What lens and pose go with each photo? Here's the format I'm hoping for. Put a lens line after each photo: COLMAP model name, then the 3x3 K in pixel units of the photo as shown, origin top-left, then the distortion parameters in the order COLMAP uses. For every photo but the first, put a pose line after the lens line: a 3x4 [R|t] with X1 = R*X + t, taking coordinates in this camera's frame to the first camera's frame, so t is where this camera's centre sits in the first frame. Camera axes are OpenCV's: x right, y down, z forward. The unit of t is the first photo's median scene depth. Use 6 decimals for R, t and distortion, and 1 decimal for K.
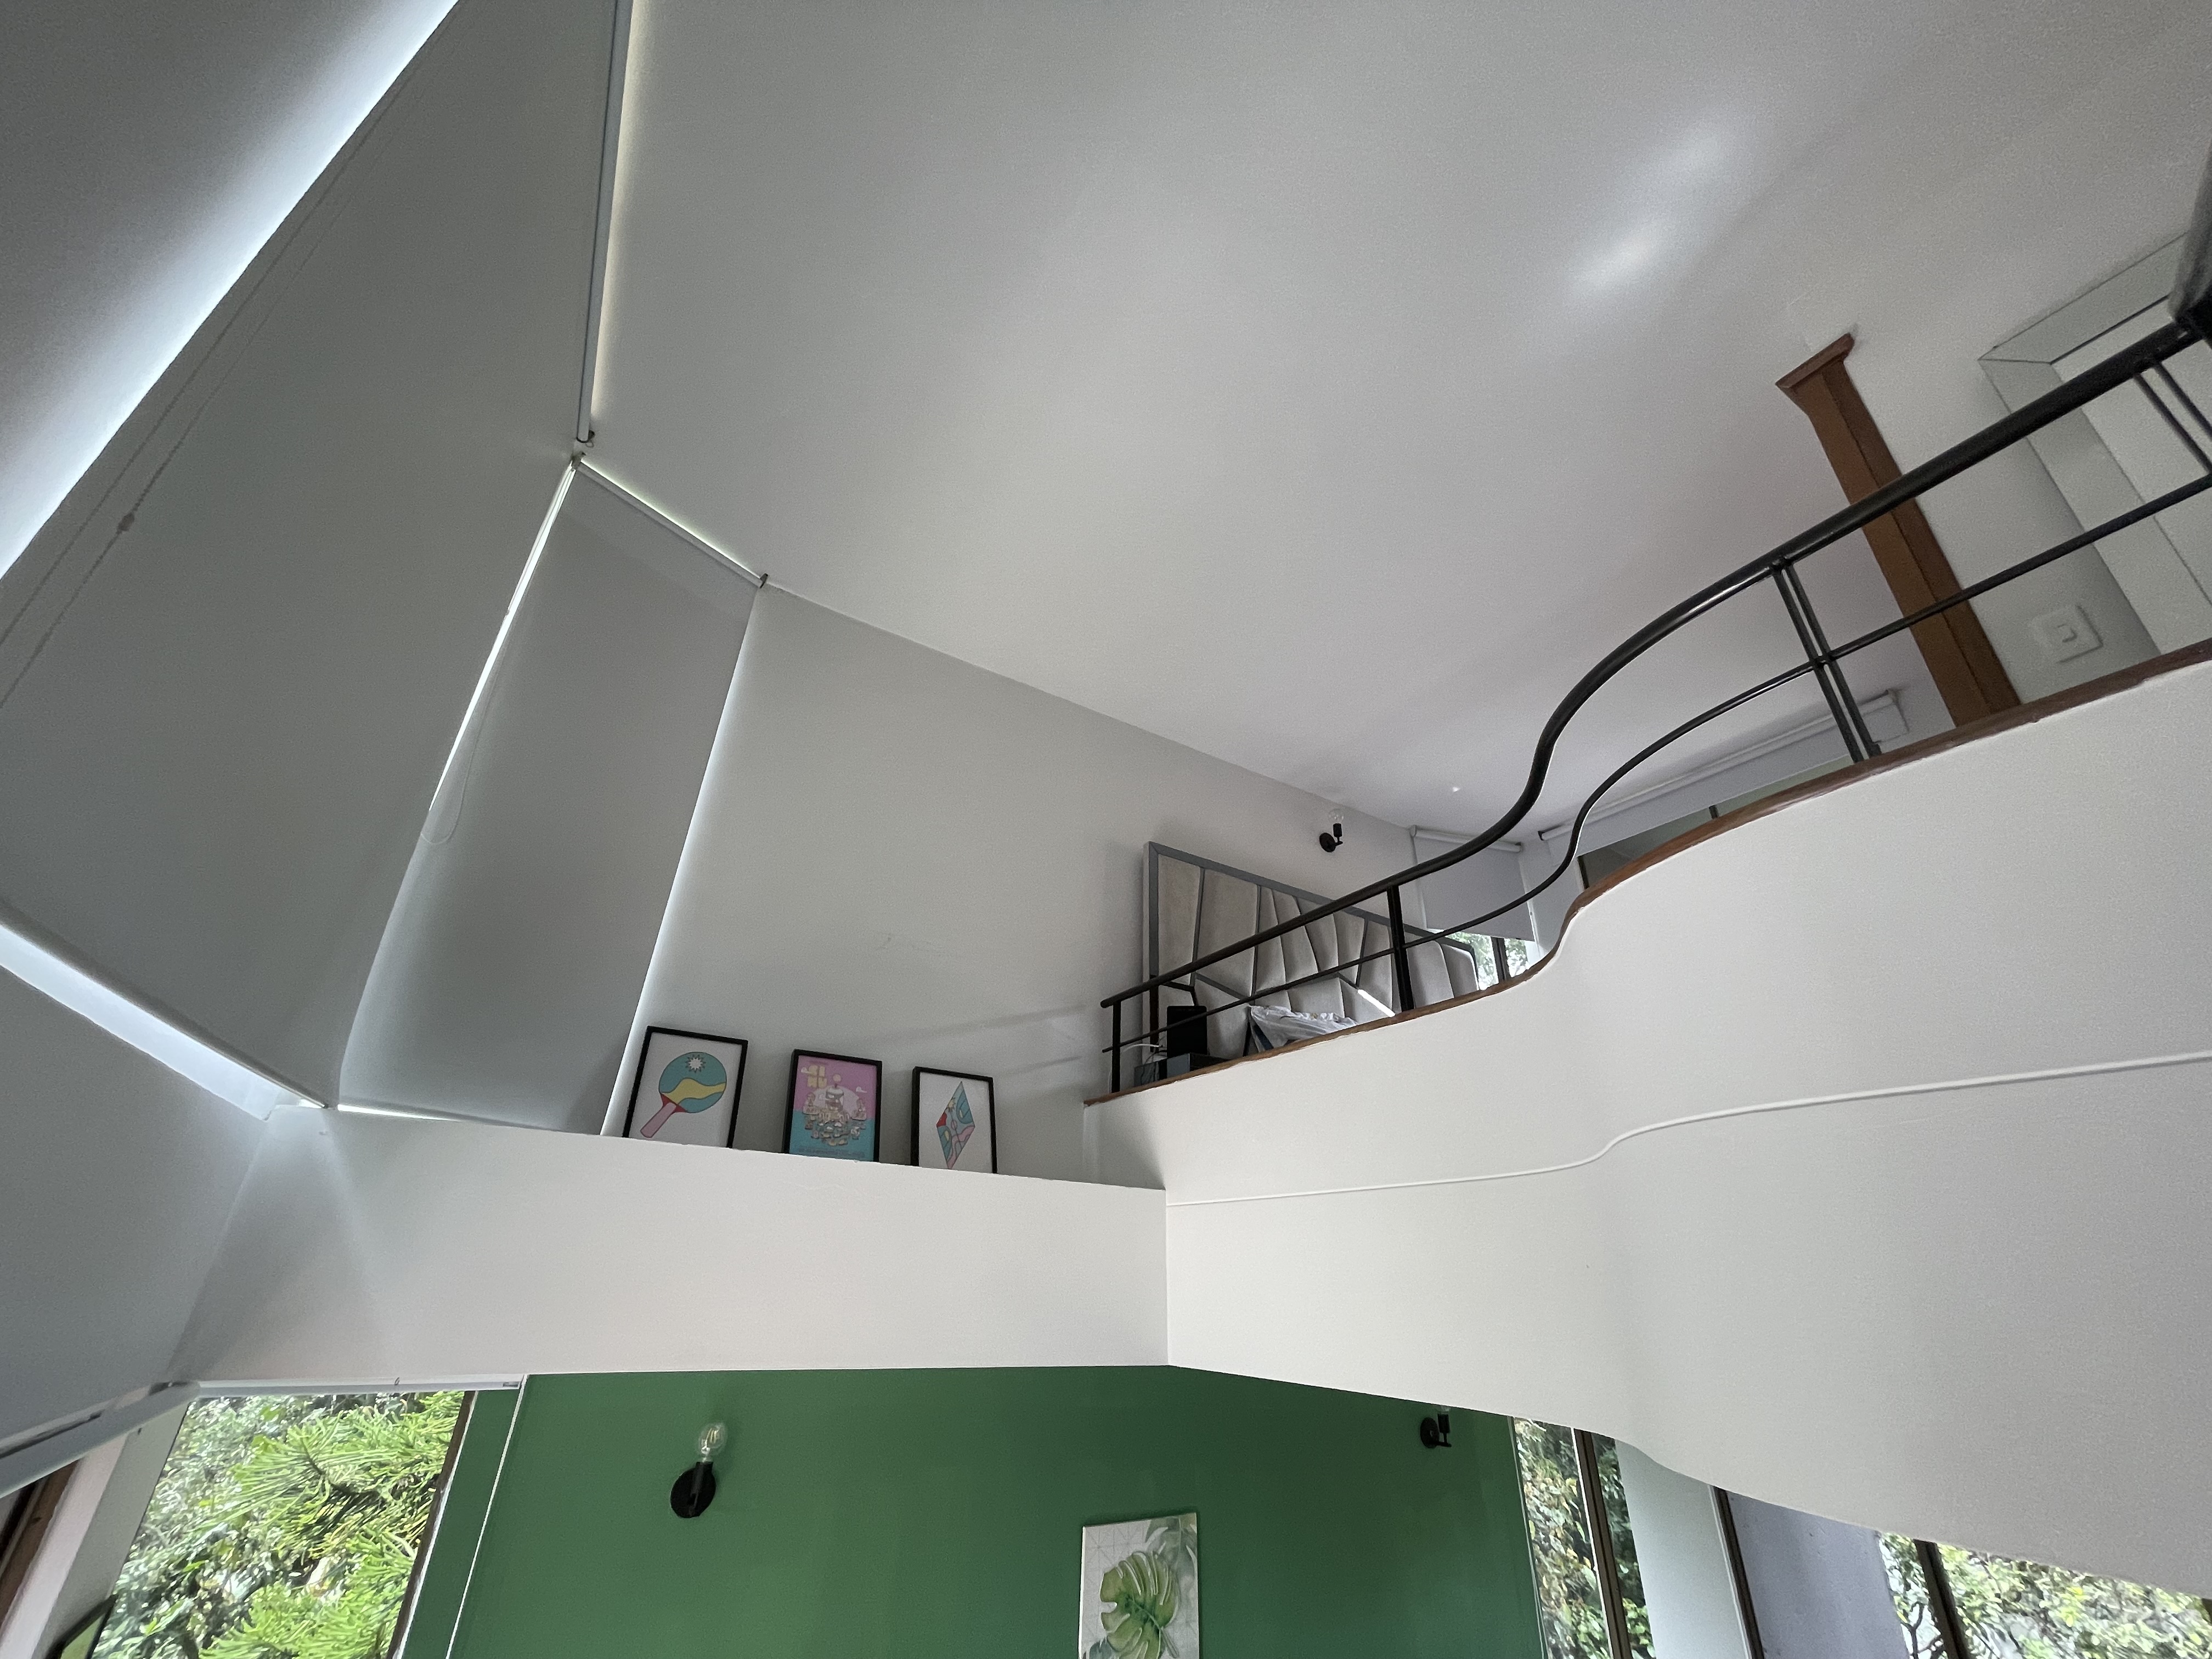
lens RADIAL K [[891.6, 0, 1103.4], [0, 891.6, 834.5], [0, 0, 1]] dist [0.000641, 0.000200]
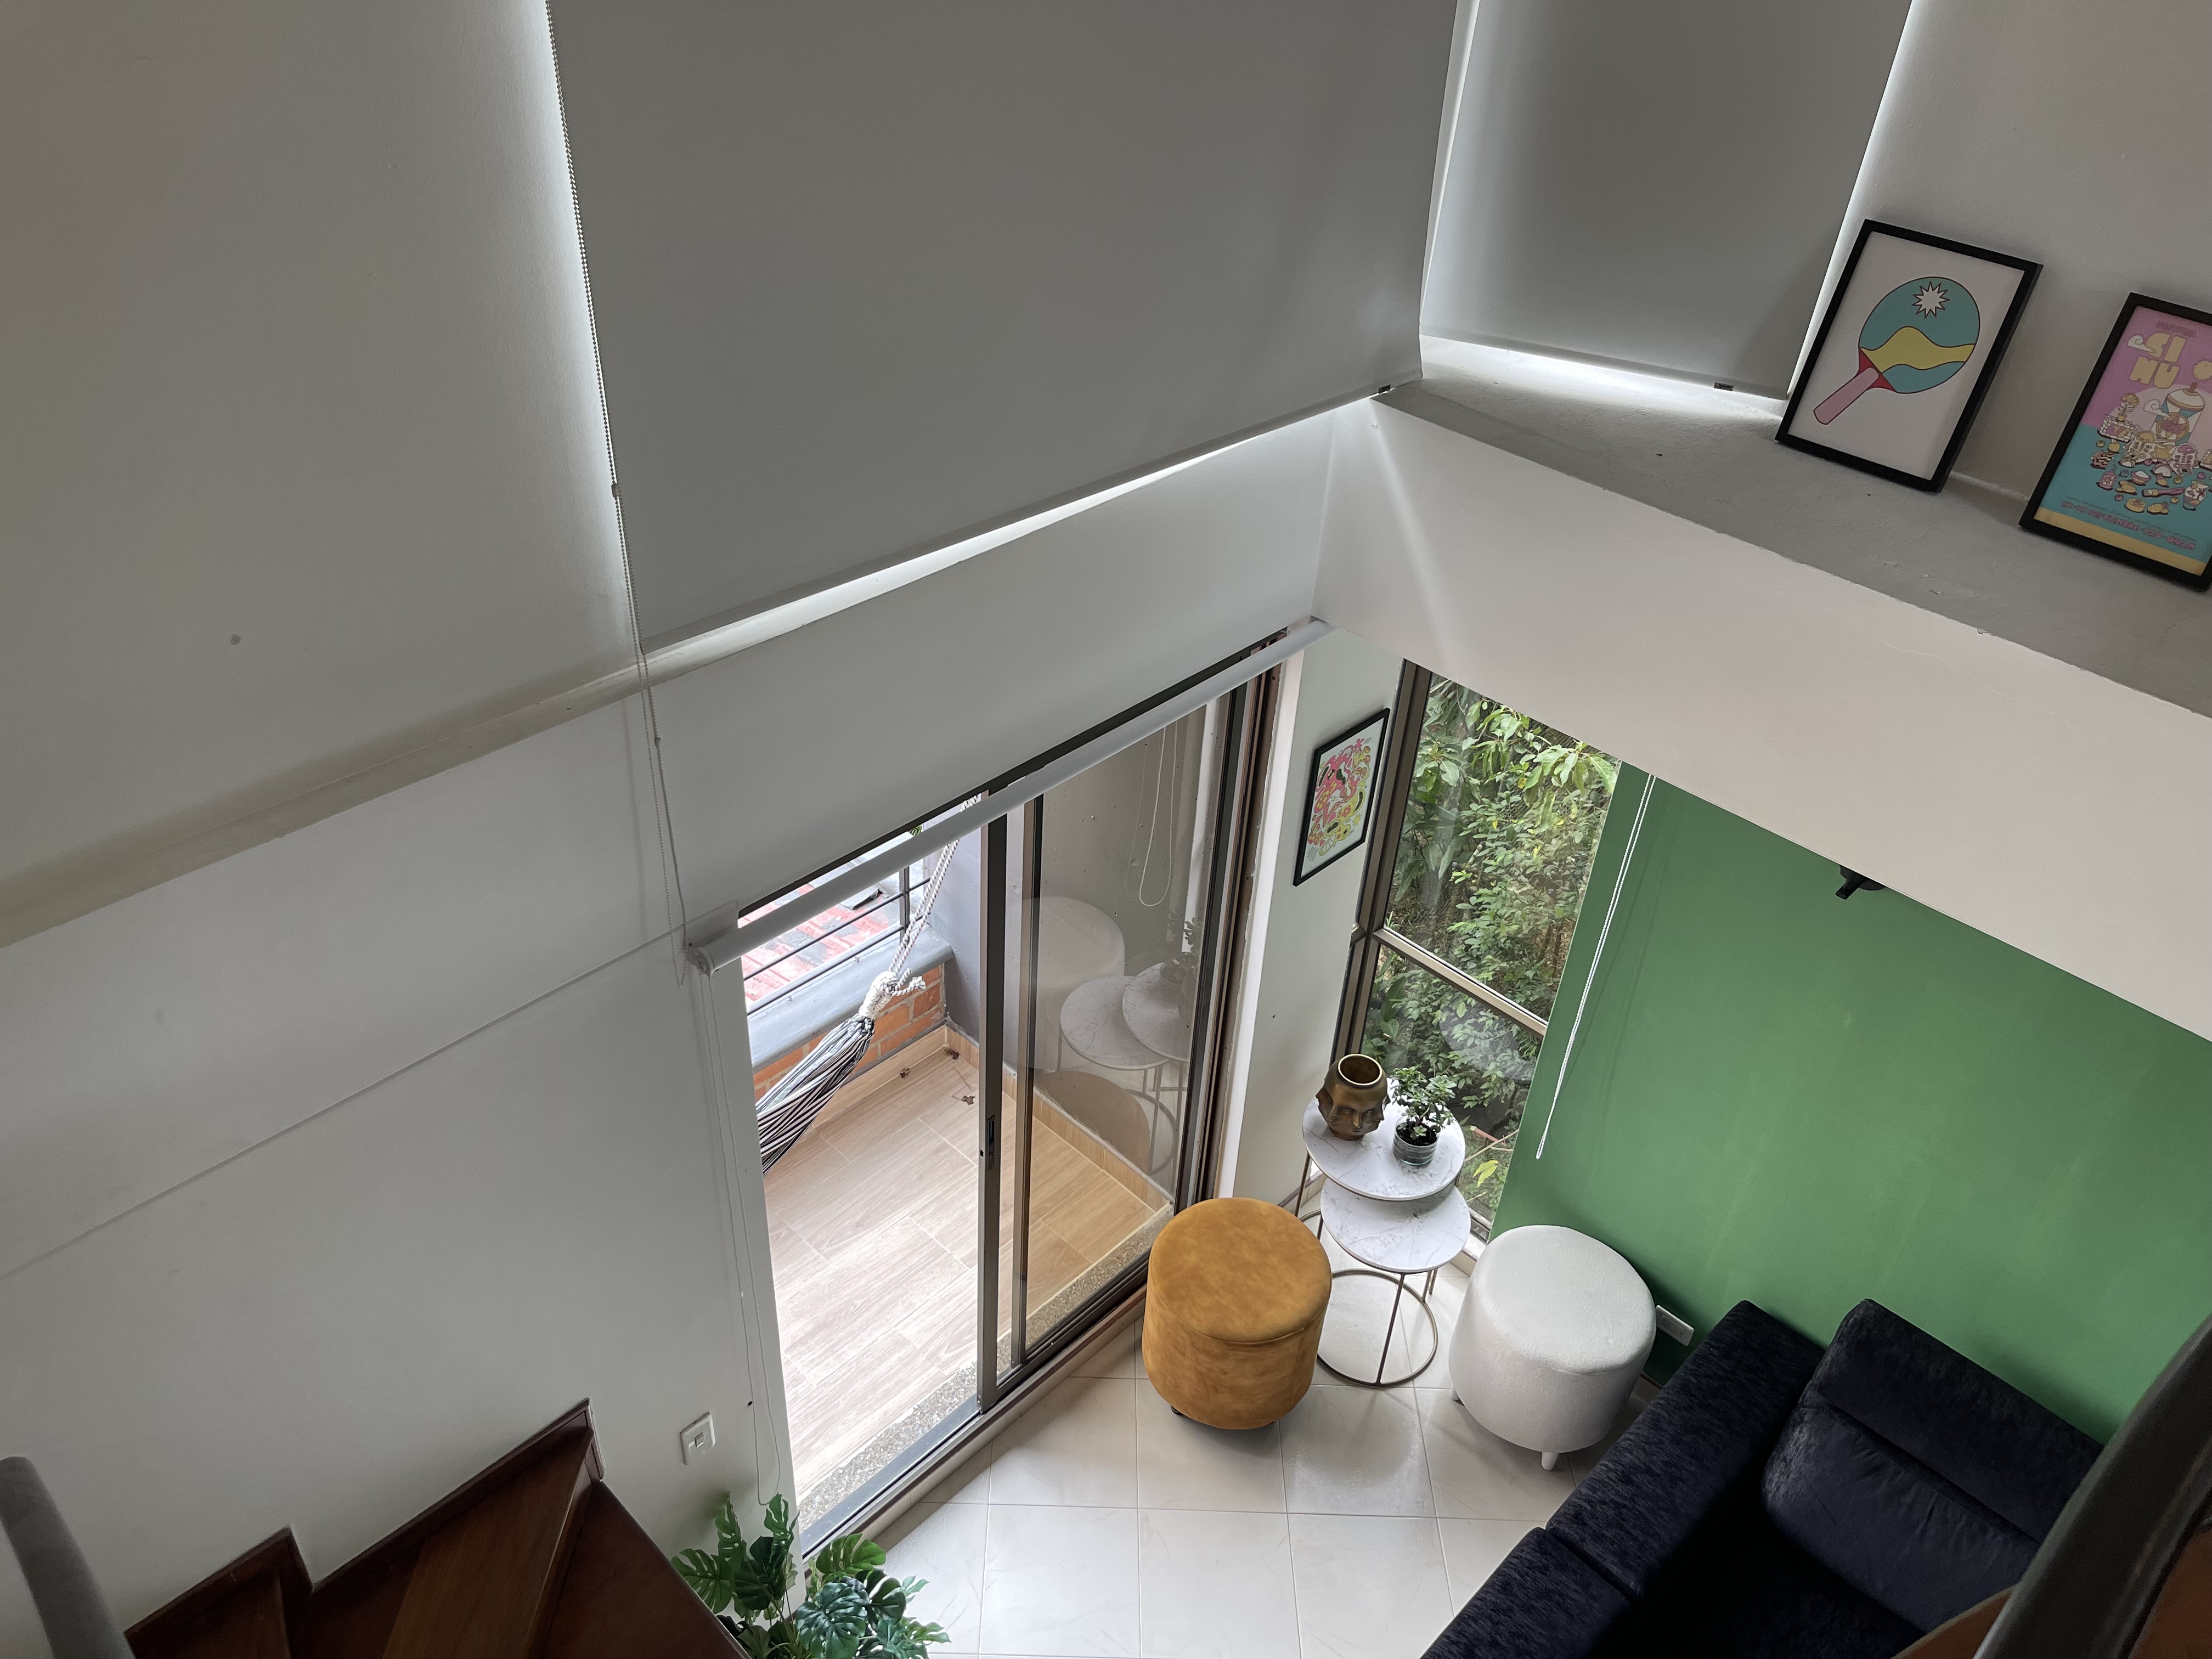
lens RADIAL K [[1615.2, 0, 1063.3], [0, 1615.2, 852.8], [0, 0, 1]] dist [0.009258, -0.055230]
pose [[0.205878, 0.569219, -0.795992, 0.390735], [0.414681, 0.686026, 0.597836, -0.303524], [0.886371, -0.453165, -0.094807, 0.428649]]
